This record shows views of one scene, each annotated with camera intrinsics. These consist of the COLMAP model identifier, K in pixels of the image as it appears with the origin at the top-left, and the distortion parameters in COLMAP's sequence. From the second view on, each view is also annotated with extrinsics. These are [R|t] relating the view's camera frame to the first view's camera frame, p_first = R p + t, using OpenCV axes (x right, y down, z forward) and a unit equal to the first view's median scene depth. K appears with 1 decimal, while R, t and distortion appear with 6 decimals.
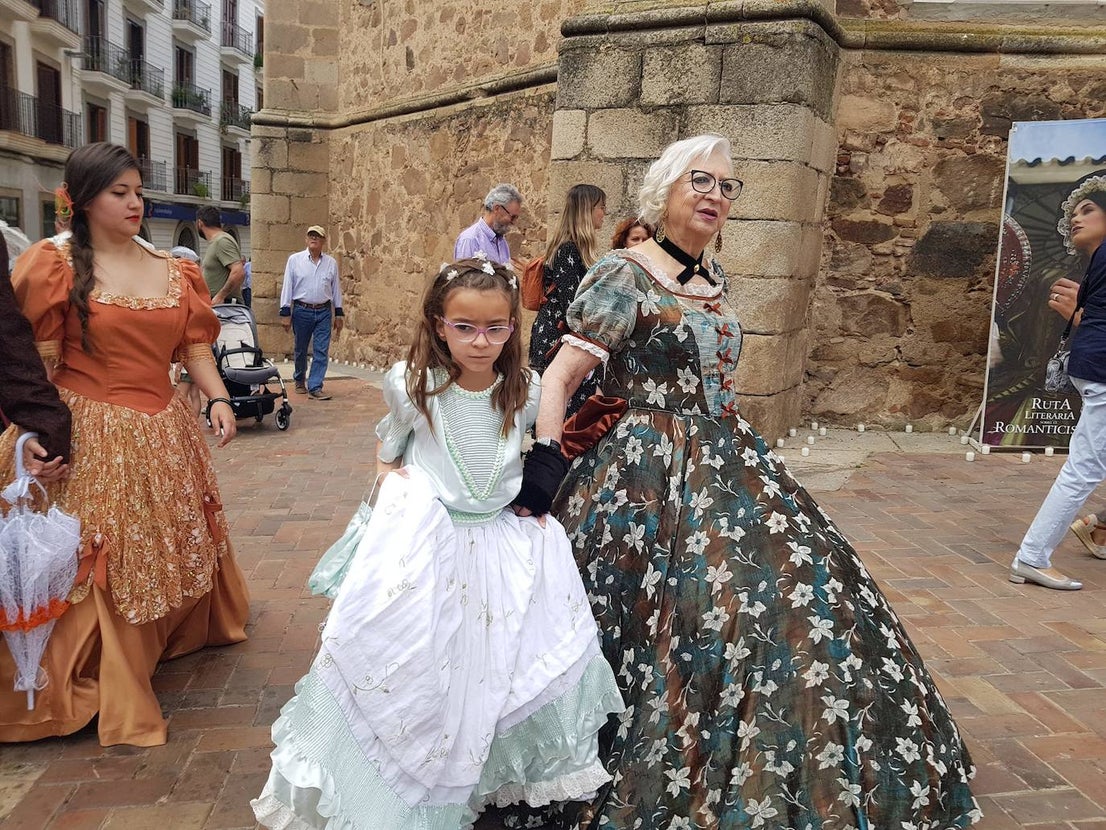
lens RADIAL K [[832.8, 0, 512.3], [0, 832.8, 408.4], [0, 0, 1]] dist [-0.009752, -0.001899]
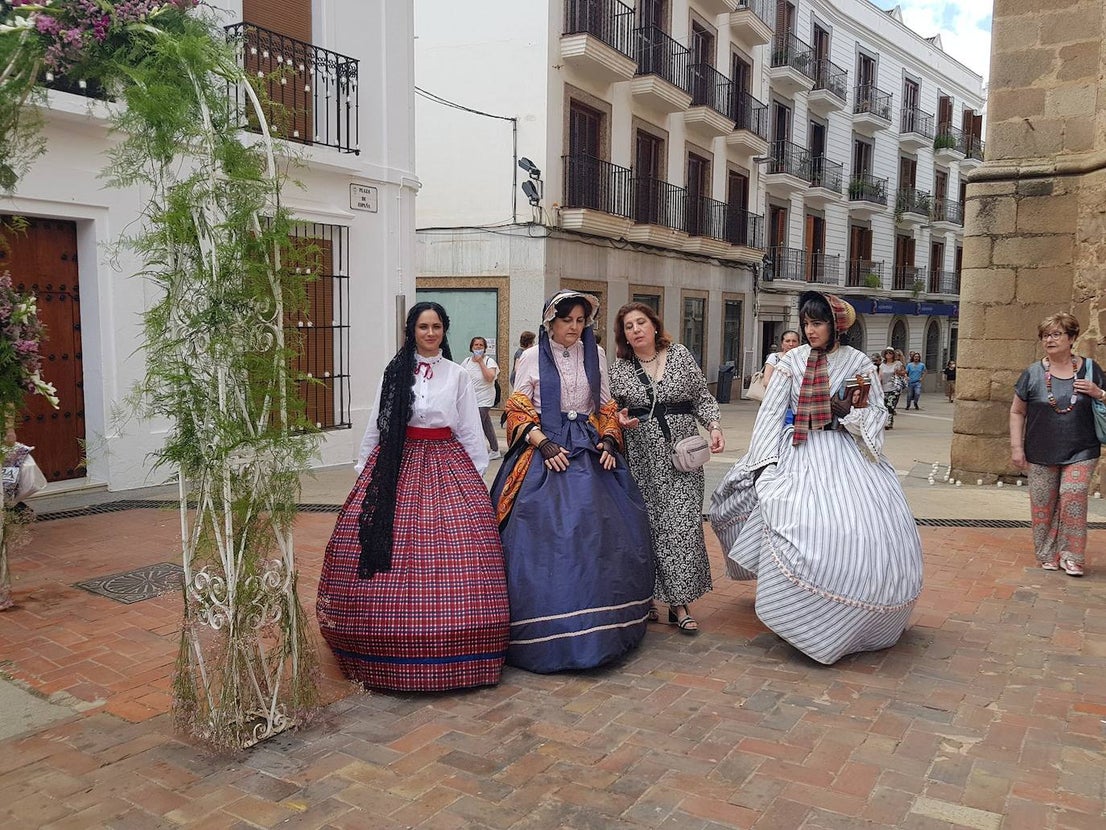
lens RADIAL K [[818.4, 0, 553.0], [0, 818.4, 415.0], [0, 0, 1]] dist [-0.037974, 0.004295]
pose [[0.757257, 0.024648, -0.652652, -0.121673], [-0.088825, 0.993890, -0.065526, -0.042302], [0.647049, 0.107592, 0.754819, 0.216308]]
